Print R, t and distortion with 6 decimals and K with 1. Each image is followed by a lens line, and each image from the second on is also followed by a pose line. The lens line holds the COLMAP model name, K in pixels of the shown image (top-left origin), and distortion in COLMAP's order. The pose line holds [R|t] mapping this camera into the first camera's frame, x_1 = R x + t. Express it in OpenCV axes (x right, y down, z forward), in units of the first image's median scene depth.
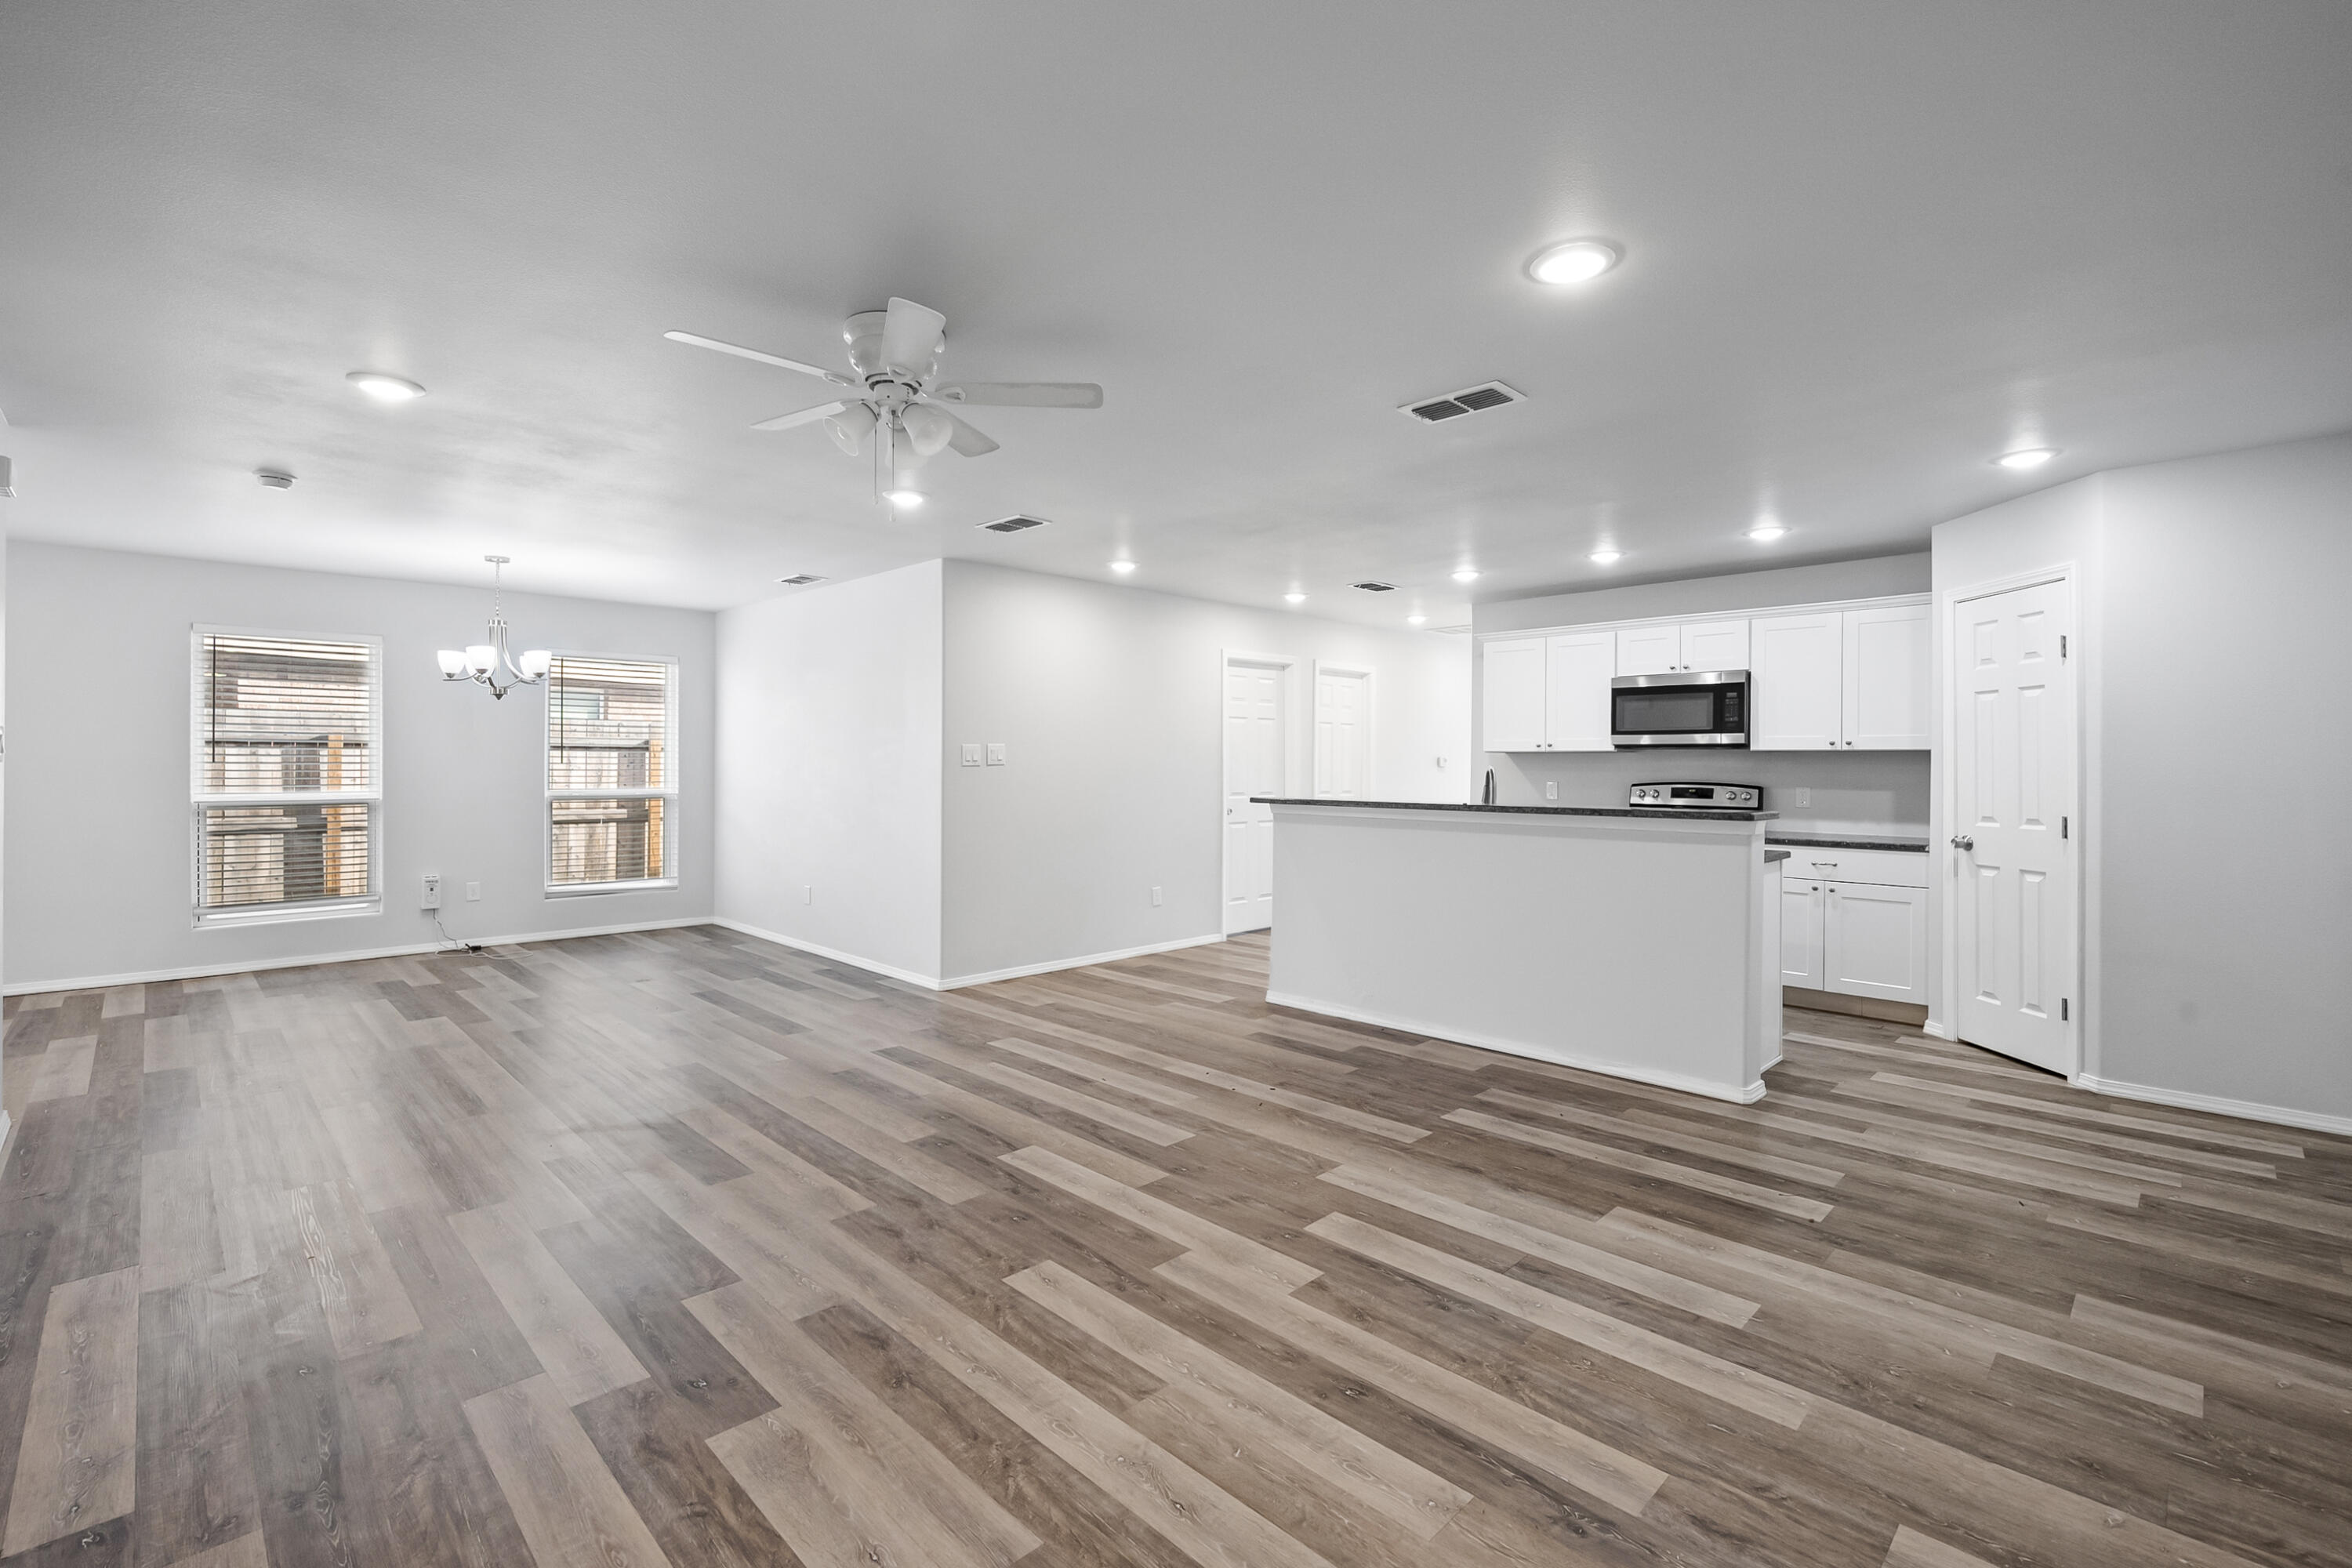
lens RADIAL K [[1038.0, 0, 1181.8], [0, 1038.0, 765.1], [0, 0, 1]] dist [-0.001068, 0.000046]
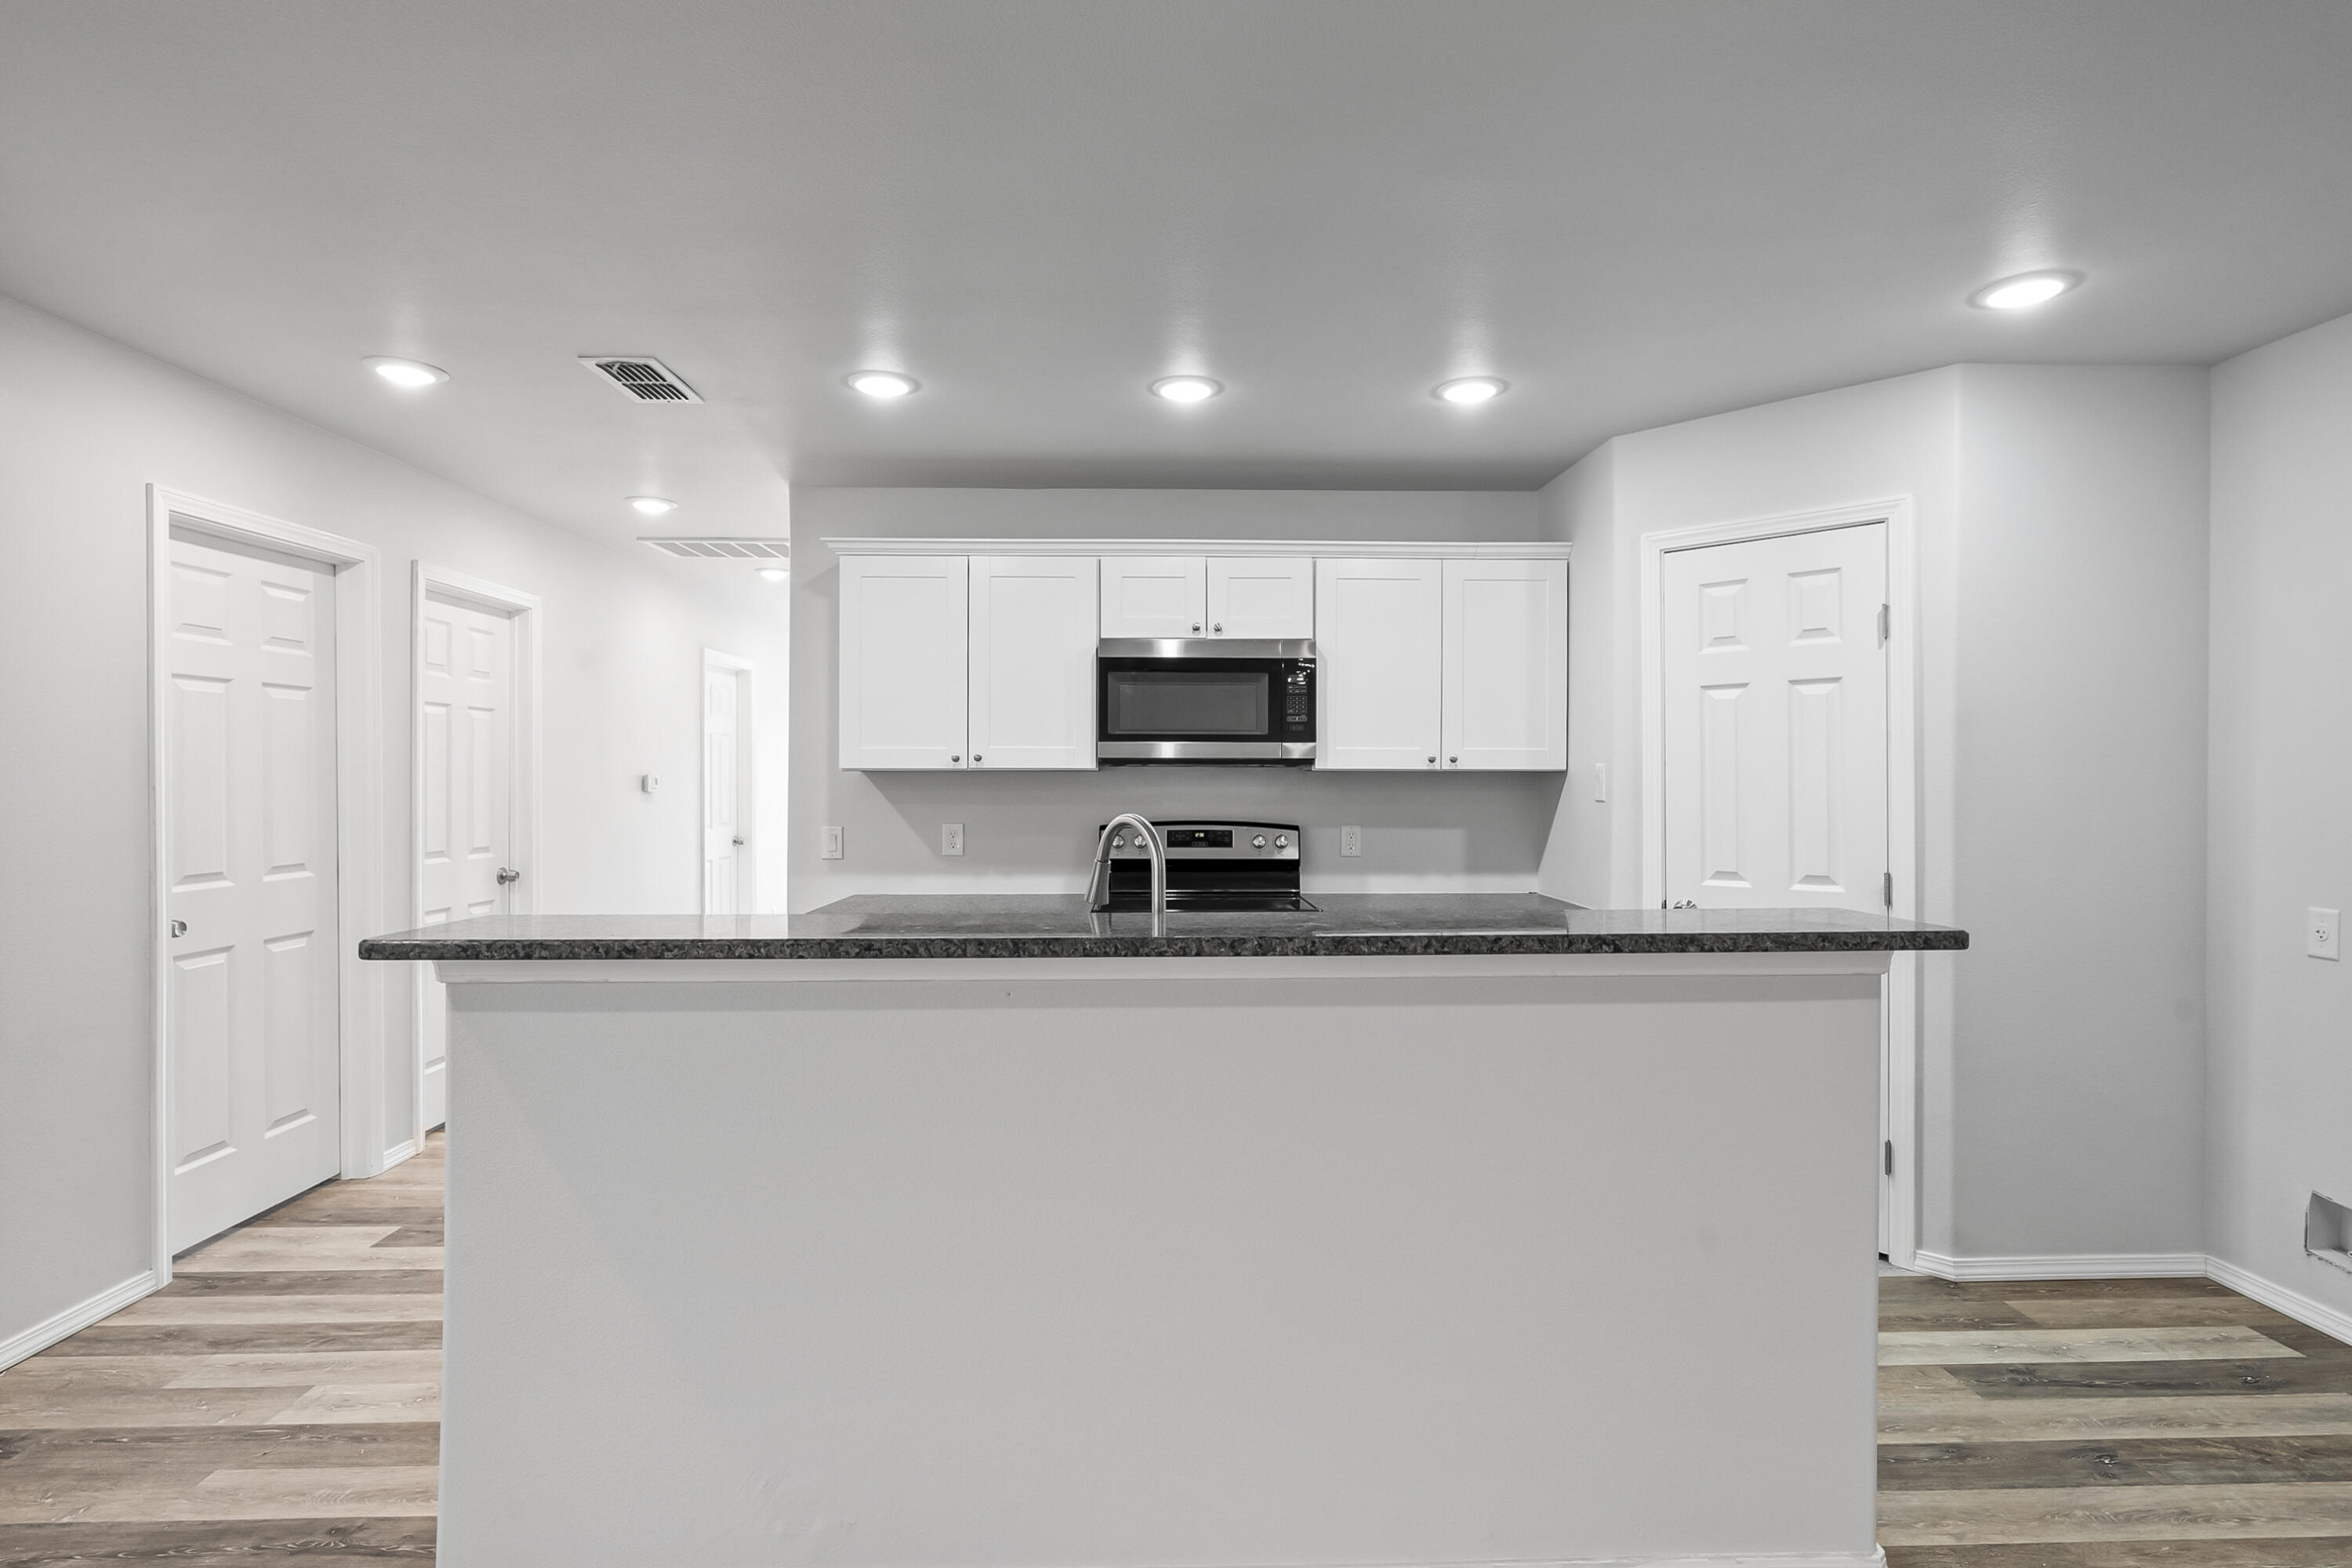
lens RADIAL K [[1146.9, 0, 1176.0], [0, 1146.9, 784.0], [0, 0, 1]] dist [-0.000748, 0.000403]
pose [[0.689191, -0.008570, 0.724529, -0.010558], [0.003703, 0.999959, 0.008306, -0.018291], [-0.724570, -0.003042, 0.689194, 0.920936]]
